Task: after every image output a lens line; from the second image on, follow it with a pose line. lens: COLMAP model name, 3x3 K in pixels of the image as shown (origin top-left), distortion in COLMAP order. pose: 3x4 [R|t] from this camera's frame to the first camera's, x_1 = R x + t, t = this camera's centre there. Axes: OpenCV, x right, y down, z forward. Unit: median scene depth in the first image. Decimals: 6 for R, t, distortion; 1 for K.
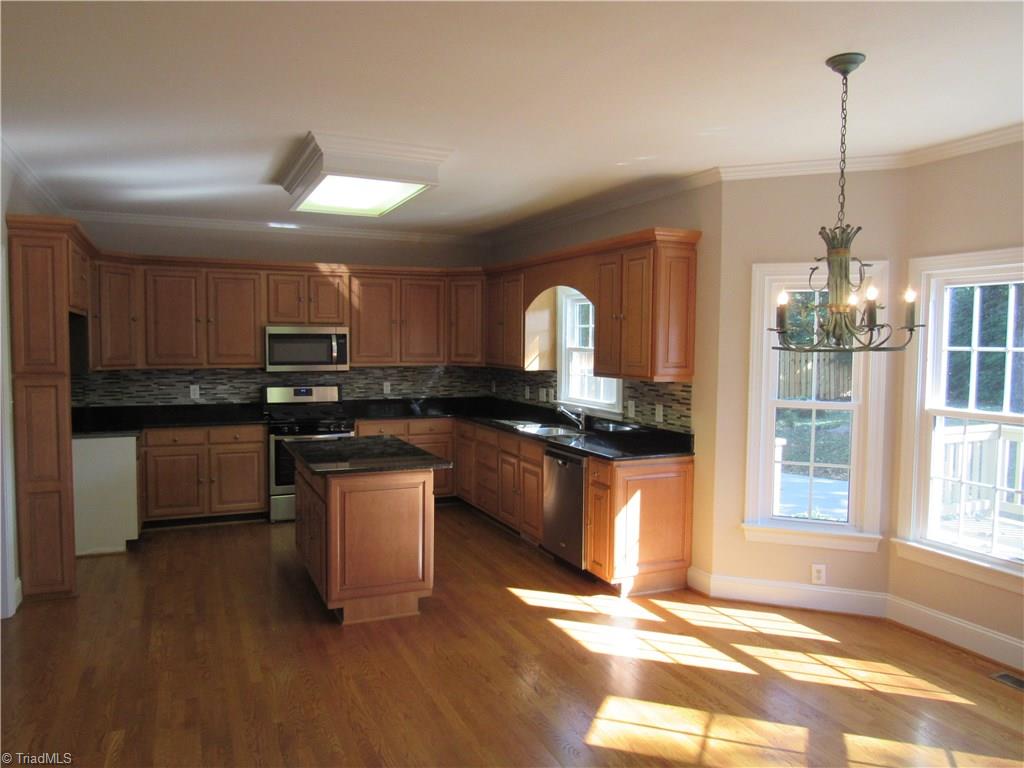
lens RADIAL K [[734.0, 0, 512.0], [0, 734.0, 384.0], [0, 0, 1]] dist [-0.026799, 0.004644]
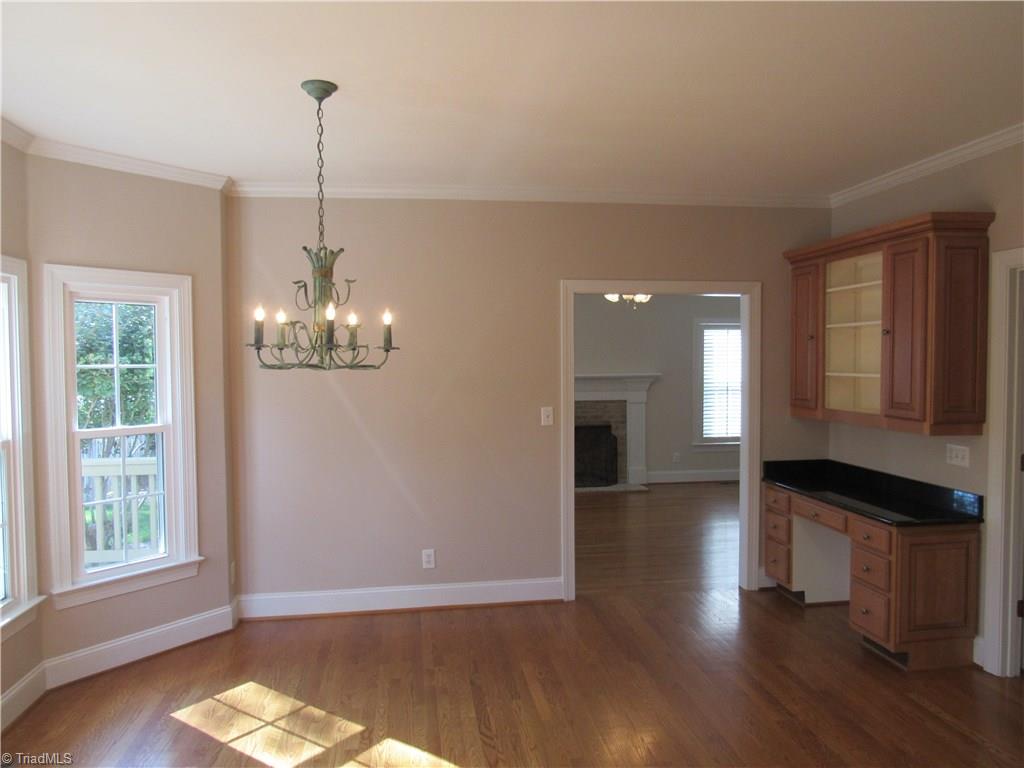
lens RADIAL K [[734.0, 0, 512.0], [0, 734.0, 384.0], [0, 0, 1]] dist [-0.026799, 0.004644]
pose [[-0.960259, -0.011476, 0.278874, -0.041613], [0.016090, 0.995217, 0.096359, -0.052336], [-0.278646, 0.097017, -0.955481, 0.841756]]
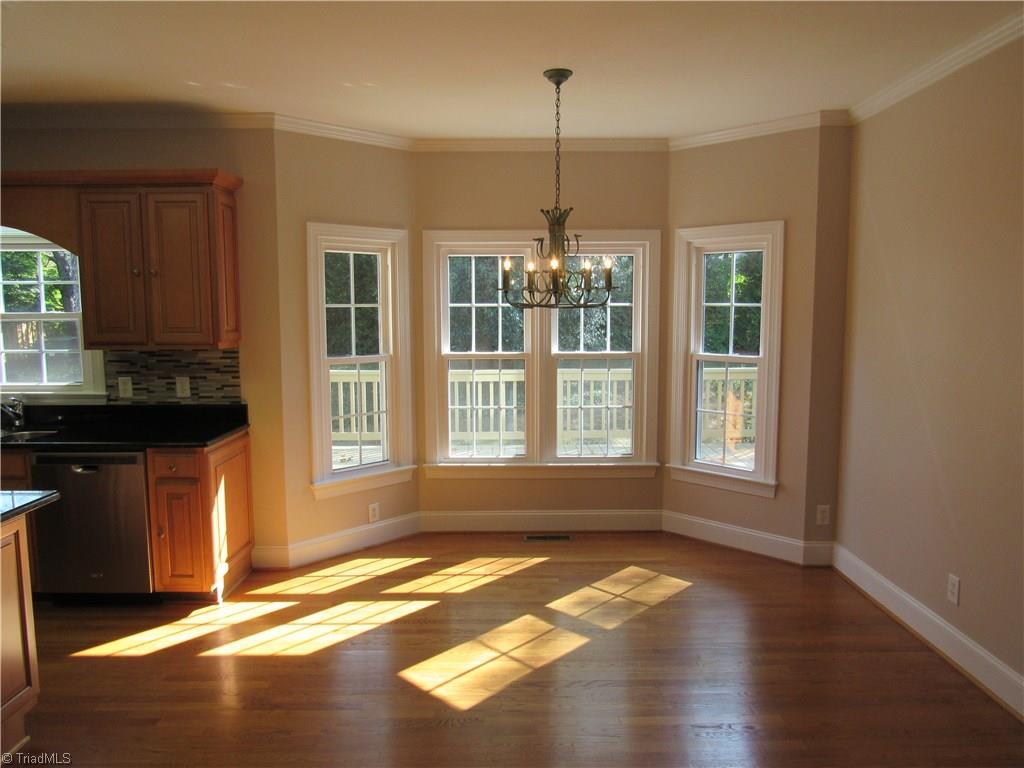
lens RADIAL K [[734.0, 0, 512.0], [0, 734.0, 384.0], [0, 0, 1]] dist [-0.026799, 0.004644]
pose [[0.406700, -0.108520, 0.907094, -0.332494], [0.060000, 0.993949, 0.092010, -0.015119], [-0.911589, 0.017005, 0.410750, 0.243822]]
